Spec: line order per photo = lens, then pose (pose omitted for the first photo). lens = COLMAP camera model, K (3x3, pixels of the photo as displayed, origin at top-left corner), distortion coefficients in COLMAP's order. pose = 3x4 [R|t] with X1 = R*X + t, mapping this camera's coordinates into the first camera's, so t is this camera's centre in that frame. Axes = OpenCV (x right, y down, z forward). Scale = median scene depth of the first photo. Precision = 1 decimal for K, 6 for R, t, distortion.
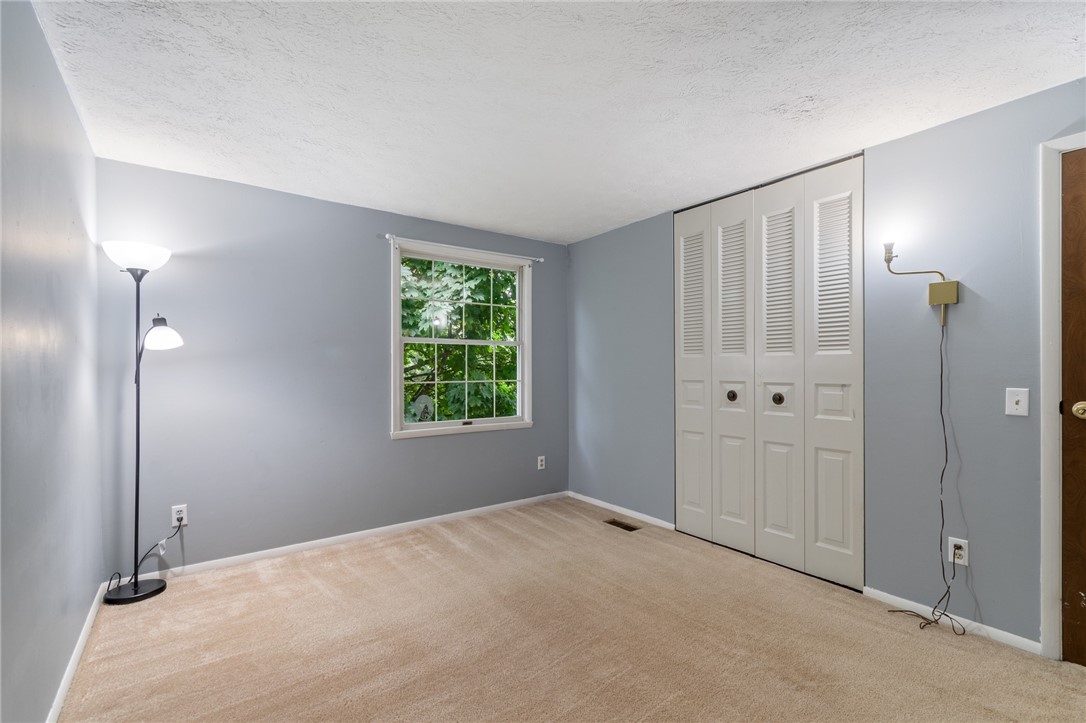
lens RADIAL K [[490.9, 0, 543.4], [0, 490.9, 370.2], [0, 0, 1]] dist [0.001406, -0.000349]
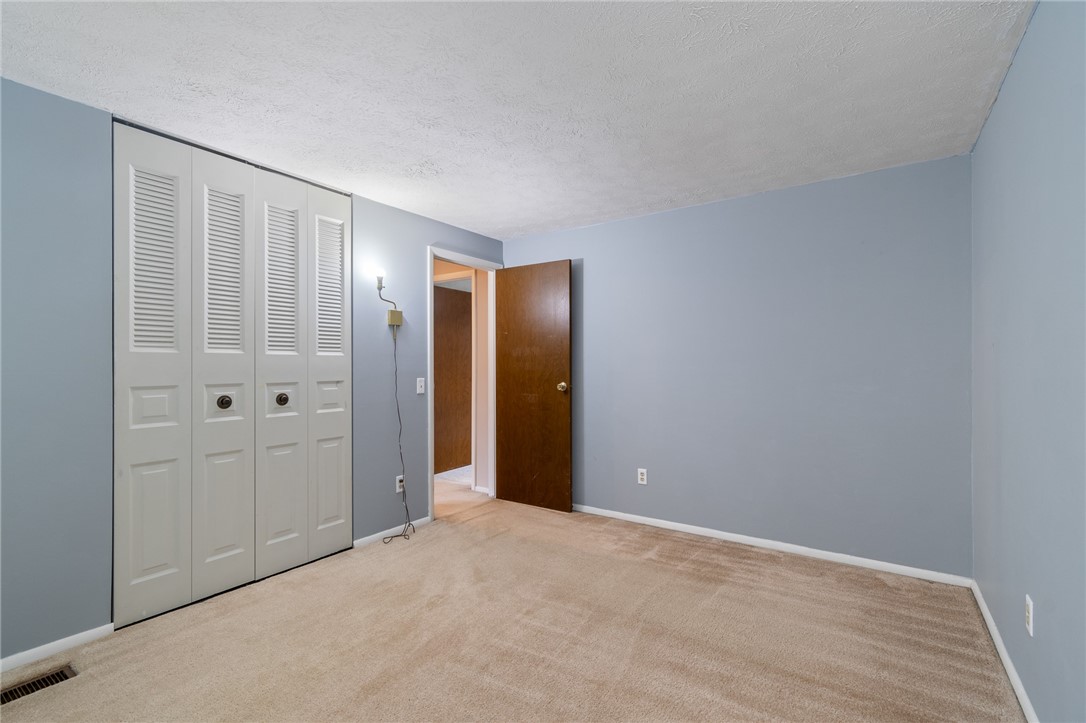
lens RADIAL K [[490.9, 0, 544.1], [0, 490.9, 358.1], [0, 0, 1]] dist [0.001406, -0.000349]
pose [[-0.341734, 0.014774, 0.939681, -0.612179], [0.005840, 0.999891, -0.013596, -0.006828], [-0.939779, 0.000842, -0.341783, 0.855219]]
